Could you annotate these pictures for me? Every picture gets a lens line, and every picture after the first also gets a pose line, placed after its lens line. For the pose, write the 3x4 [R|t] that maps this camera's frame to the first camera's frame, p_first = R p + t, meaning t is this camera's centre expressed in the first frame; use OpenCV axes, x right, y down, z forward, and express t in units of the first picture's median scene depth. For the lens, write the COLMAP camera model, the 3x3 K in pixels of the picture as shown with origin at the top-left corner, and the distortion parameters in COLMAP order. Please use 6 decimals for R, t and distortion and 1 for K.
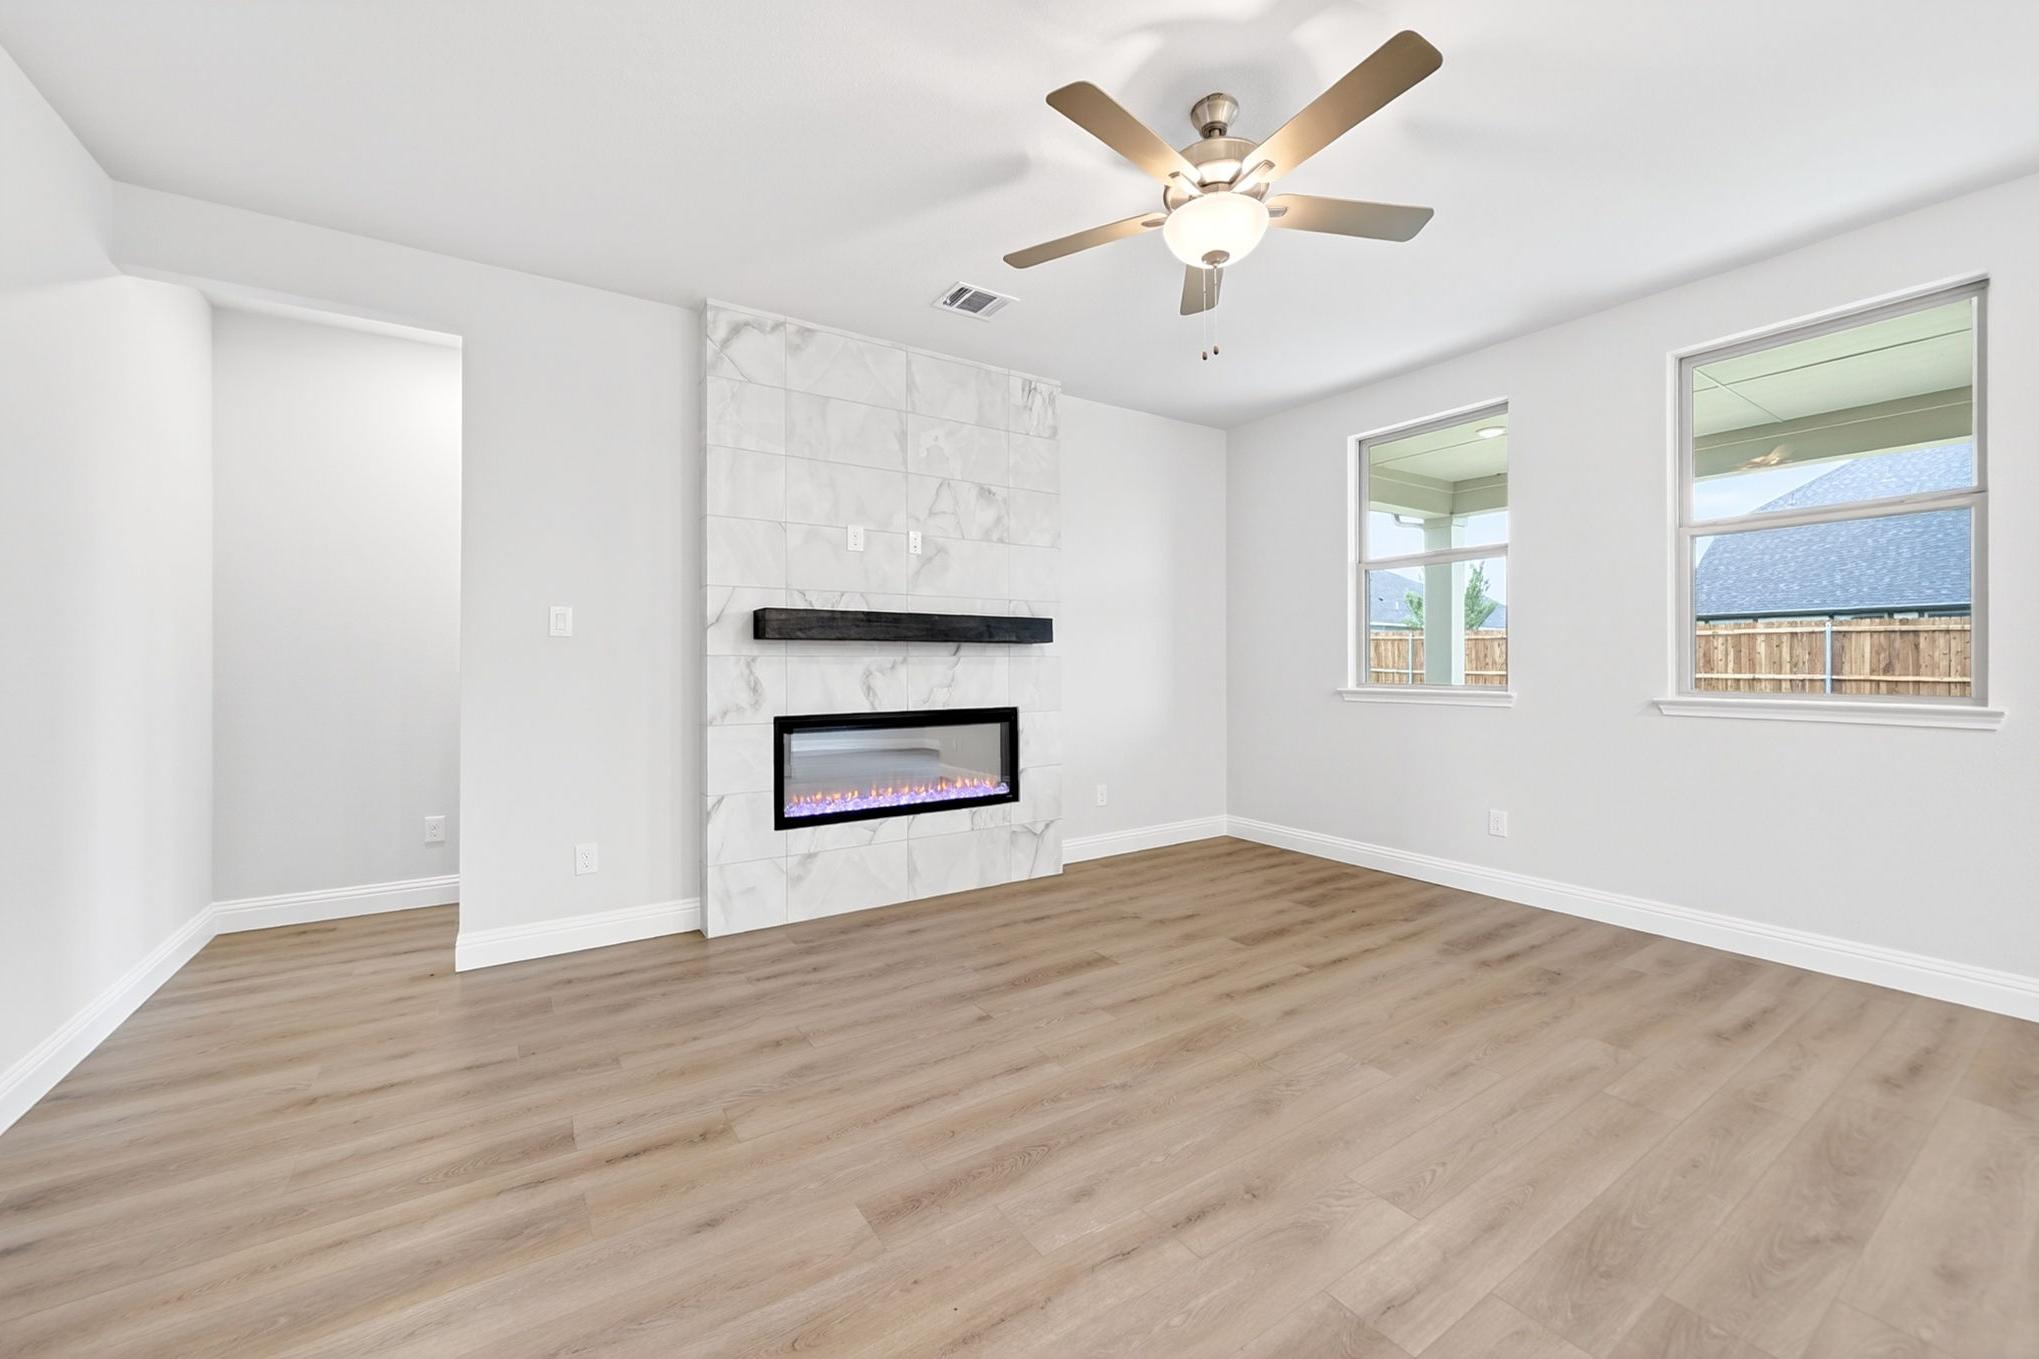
lens RADIAL K [[784.2, 0, 1013.6], [0, 784.2, 667.5], [0, 0, 1]] dist [-0.012190, 0.002445]
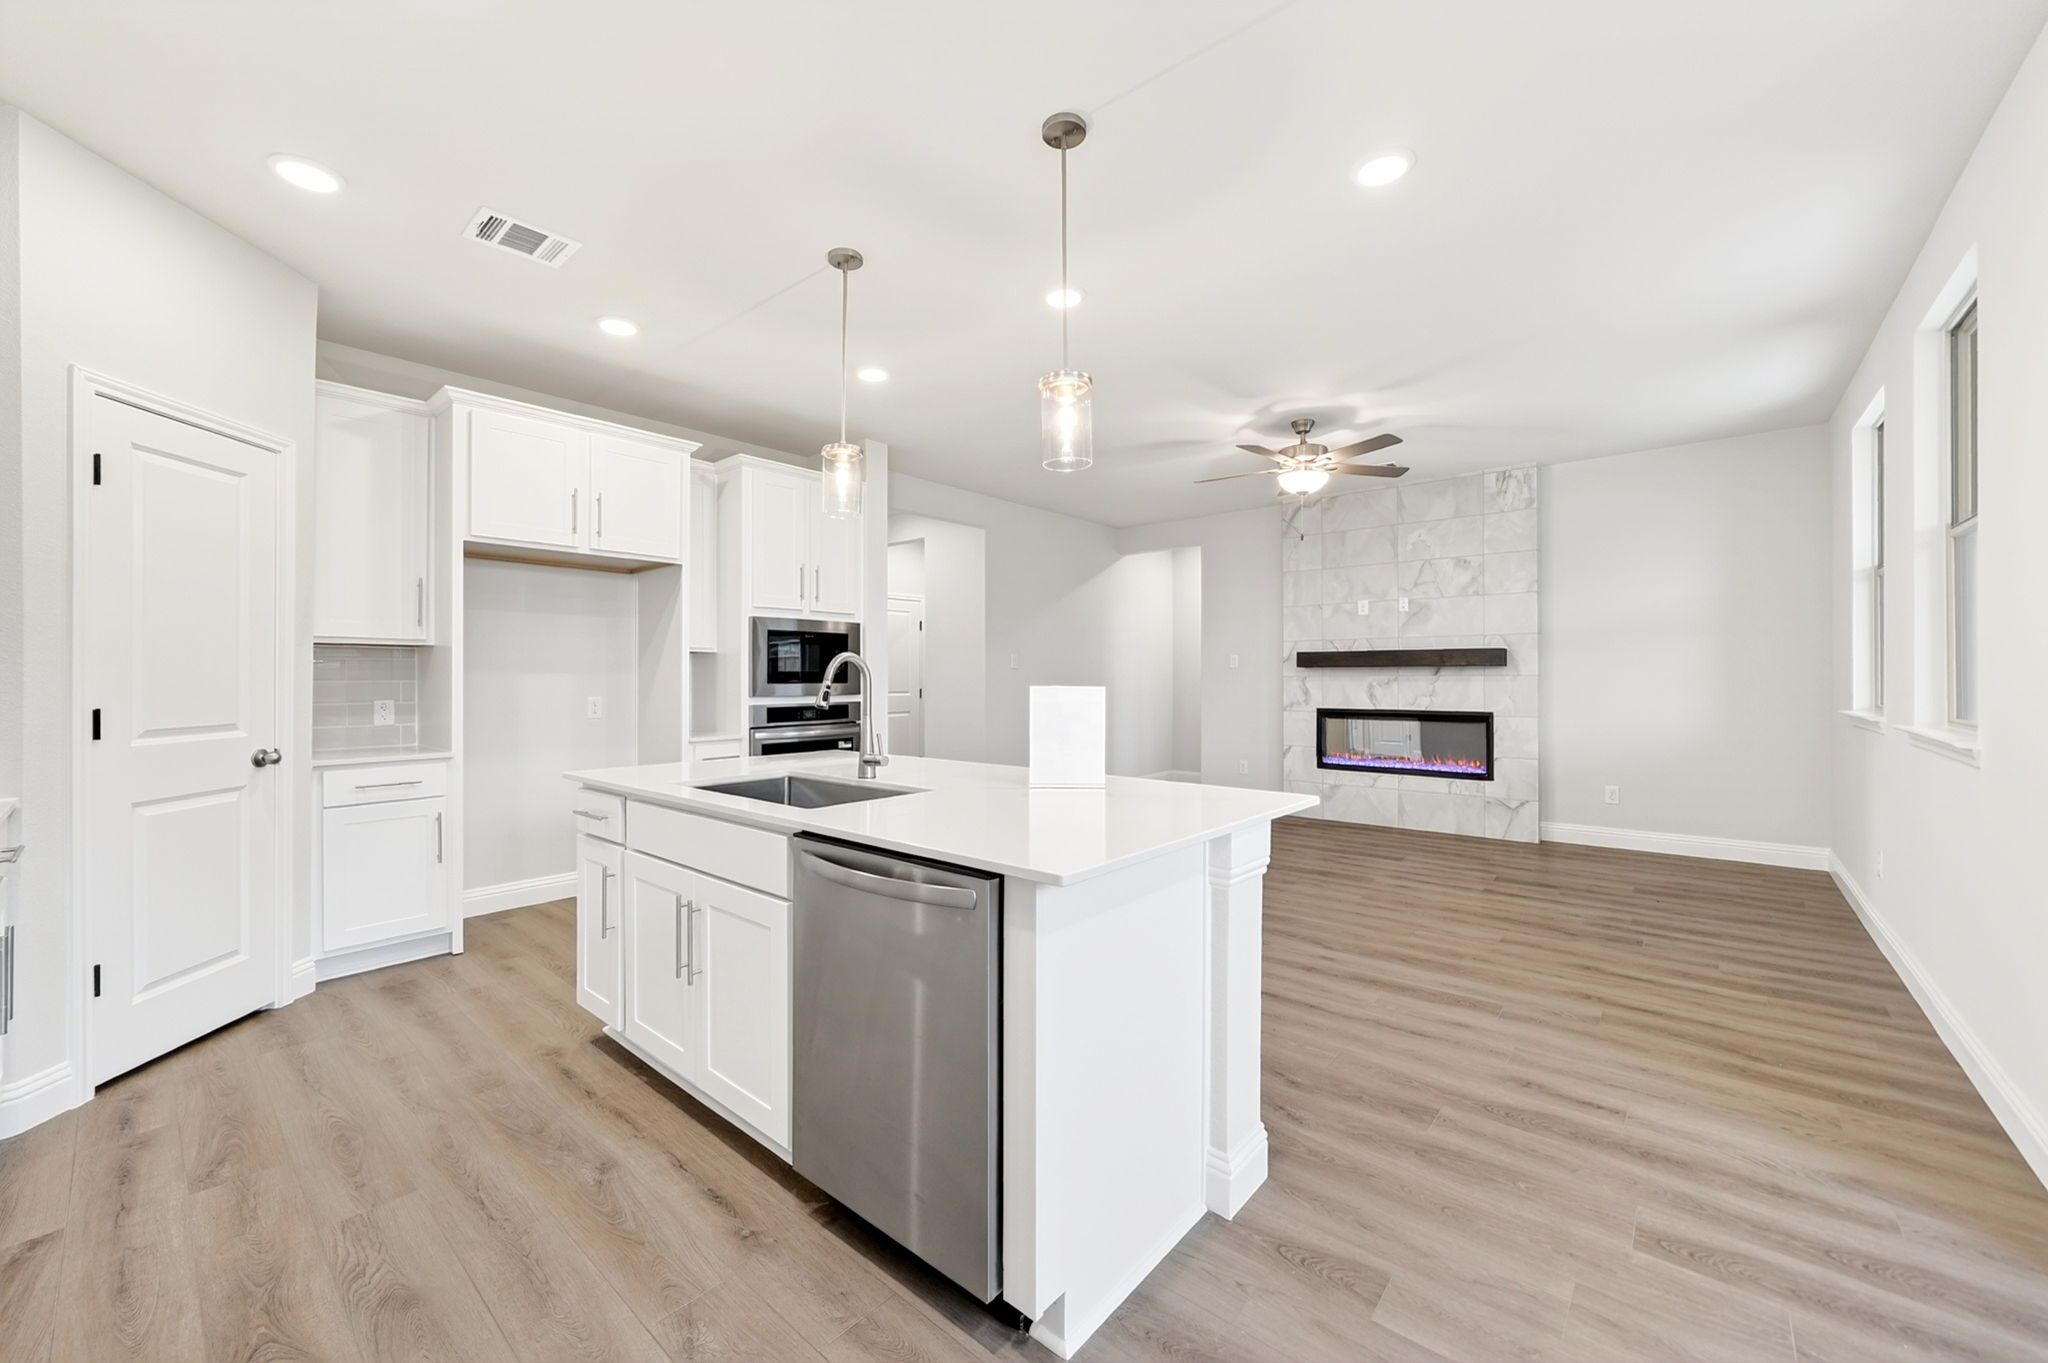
lens RADIAL K [[787.7, 0, 1022.9], [0, 787.7, 671.9], [0, 0, 1]] dist [-0.012190, 0.002445]
pose [[0.277400, -0.003851, -0.960747, 1.332798], [-0.001044, 0.999990, -0.004310, -0.016386], [0.960754, 0.002199, 0.277393, -0.210301]]
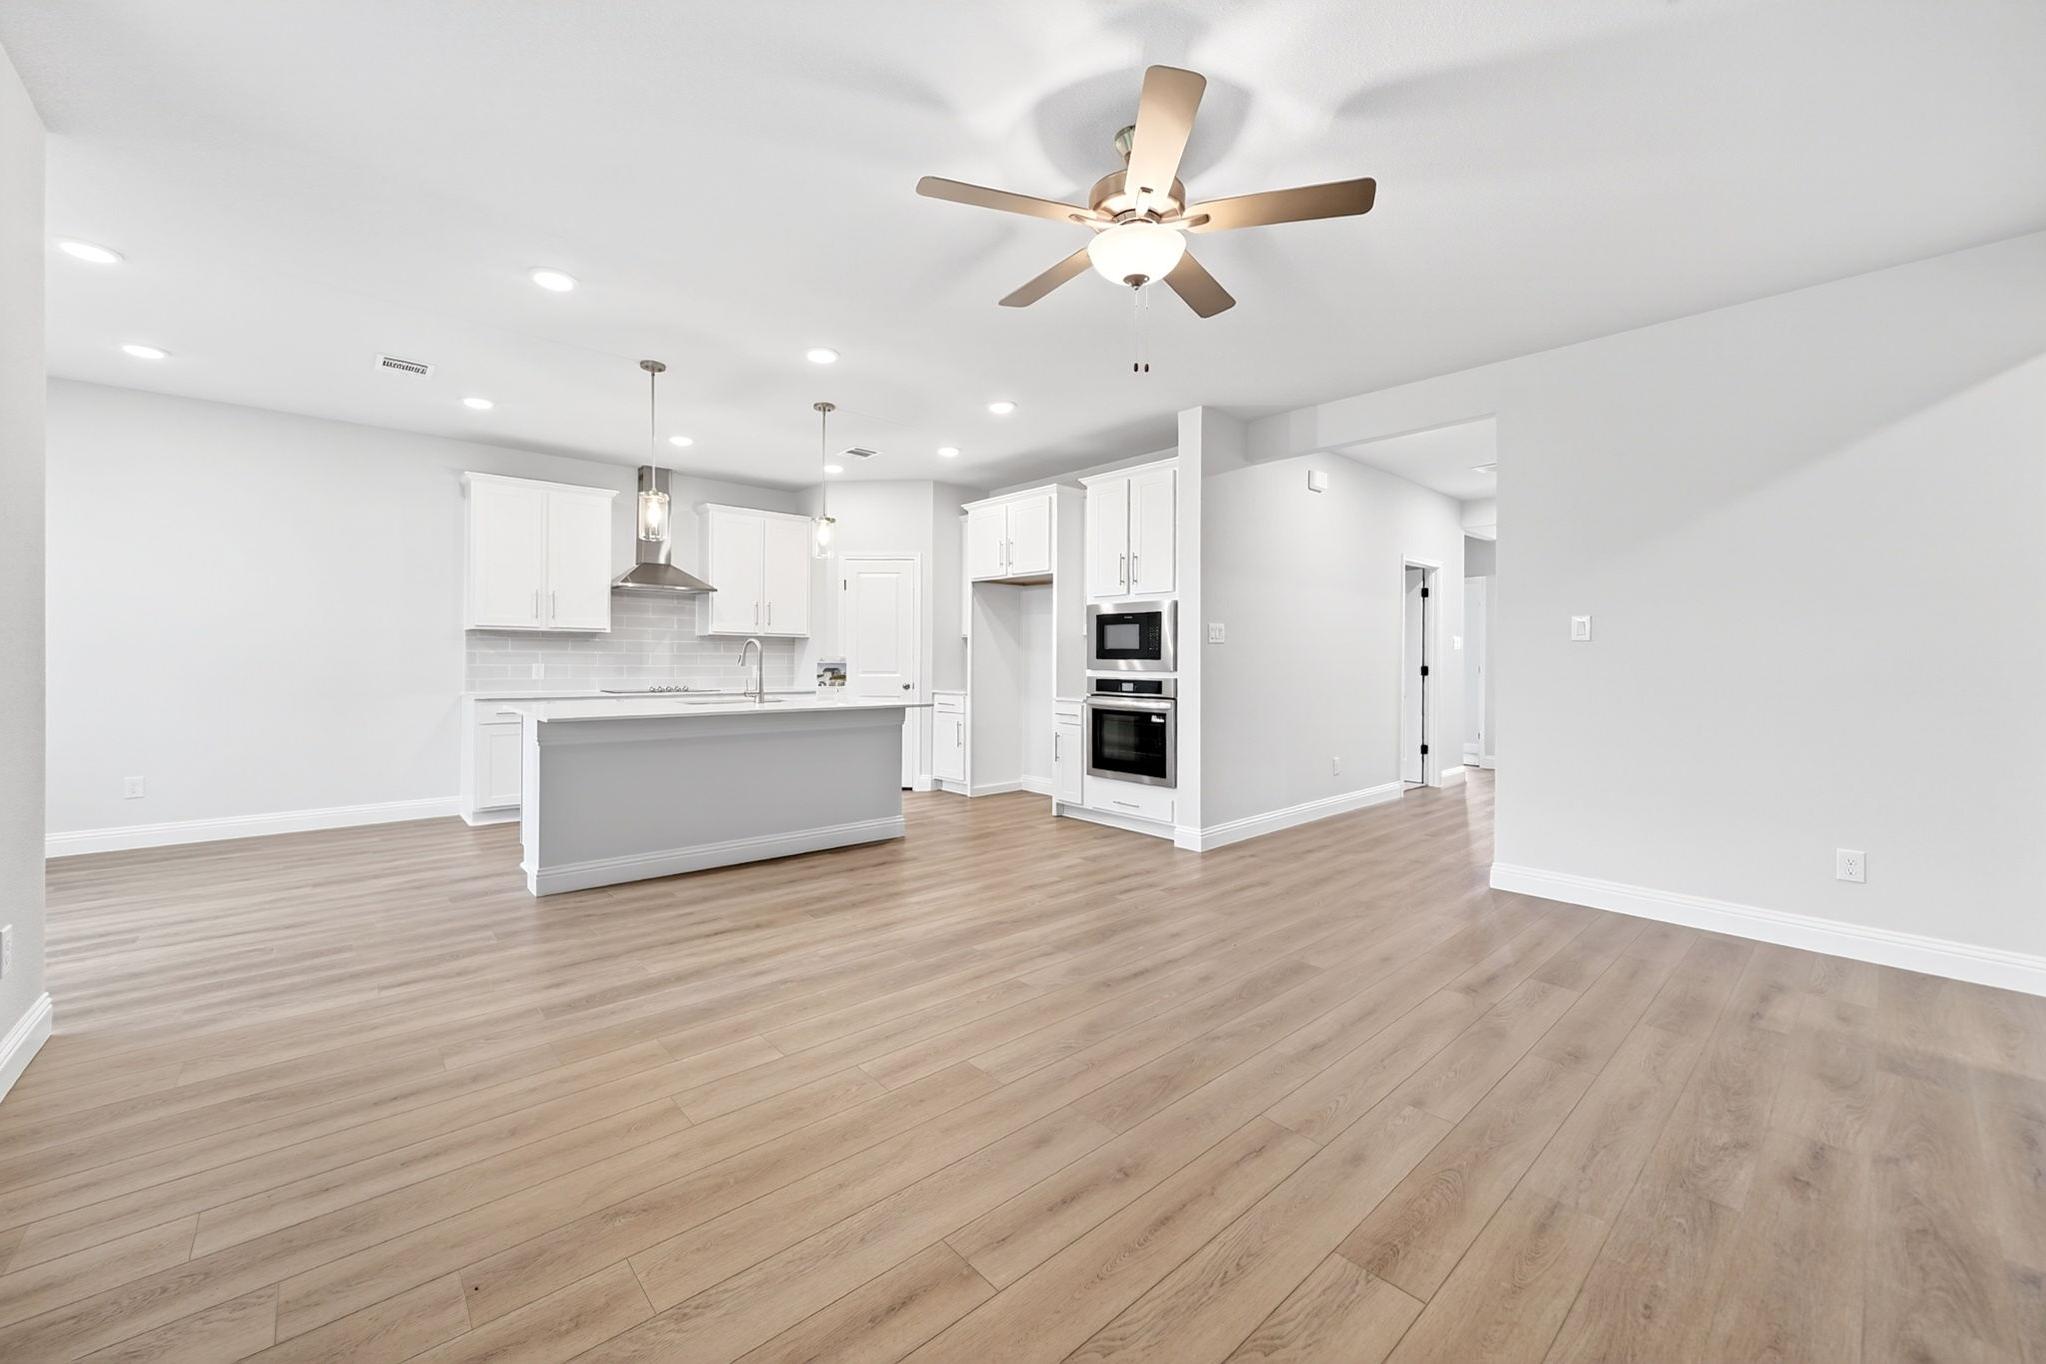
lens RADIAL K [[786.9, 0, 1025.4], [0, 786.9, 659.4], [0, 0, 1]] dist [-0.012190, 0.002445]
pose [[-0.987248, -0.004694, -0.159123, 0.364464], [-0.005453, 0.999976, 0.004333, -0.008019], [0.159098, 0.005146, -0.987249, 1.280288]]
